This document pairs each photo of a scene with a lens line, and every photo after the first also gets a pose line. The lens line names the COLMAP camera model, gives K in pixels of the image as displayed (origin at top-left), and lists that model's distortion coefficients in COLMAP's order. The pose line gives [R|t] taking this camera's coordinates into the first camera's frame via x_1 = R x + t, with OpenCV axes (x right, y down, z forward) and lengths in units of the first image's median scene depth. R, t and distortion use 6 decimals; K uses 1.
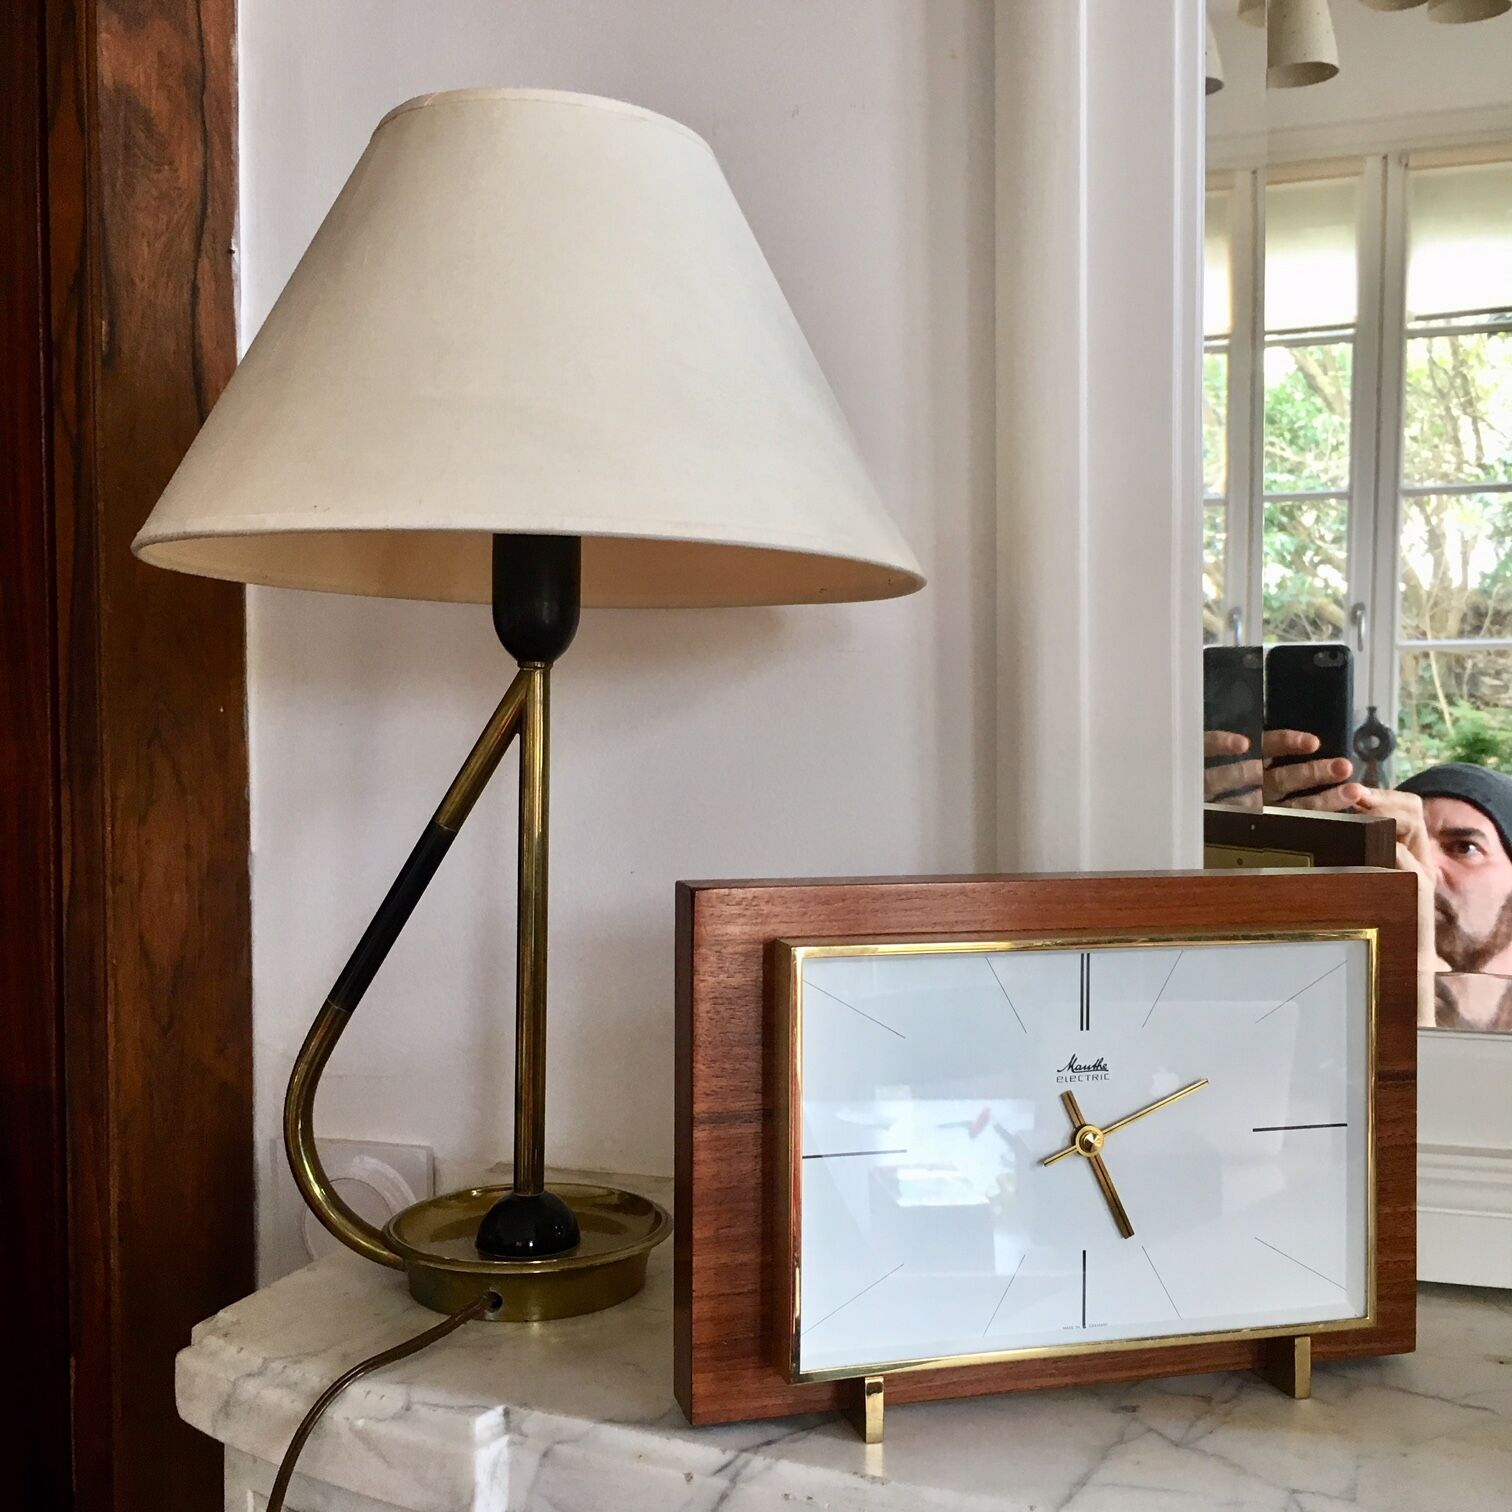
lens RADIAL K [[1786.9, 0, 756.0], [0, 1786.9, 756.0], [0, 0, 1]] dist [0.039688, -0.000741]
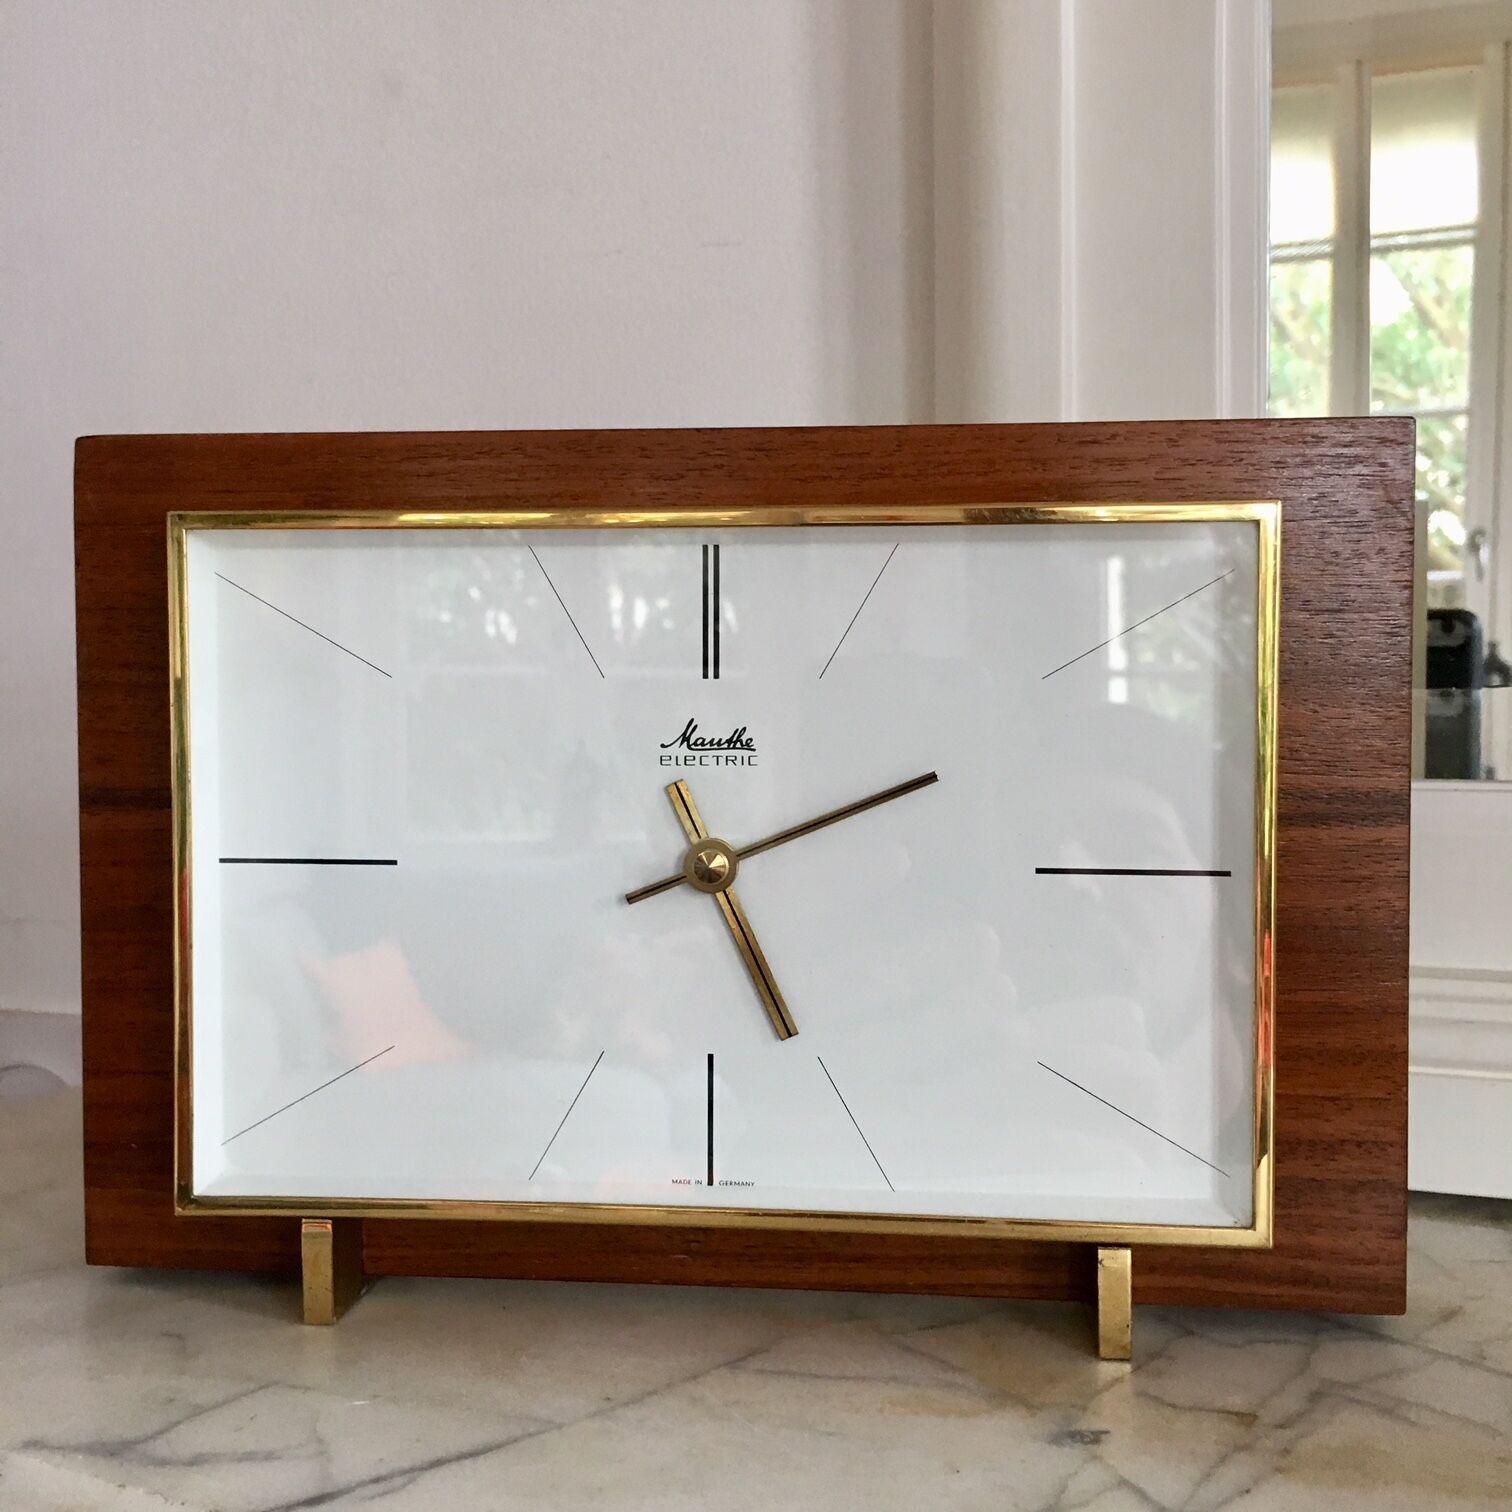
lens RADIAL K [[1786.9, 0, 756.0], [0, 1786.9, 756.0], [0, 0, 1]] dist [0.039688, -0.000741]
pose [[0.925287, 0.009121, -0.379158, 0.418094], [-0.004322, 0.999899, 0.013507, 0.170388], [0.379243, -0.010859, 0.925233, 0.465945]]
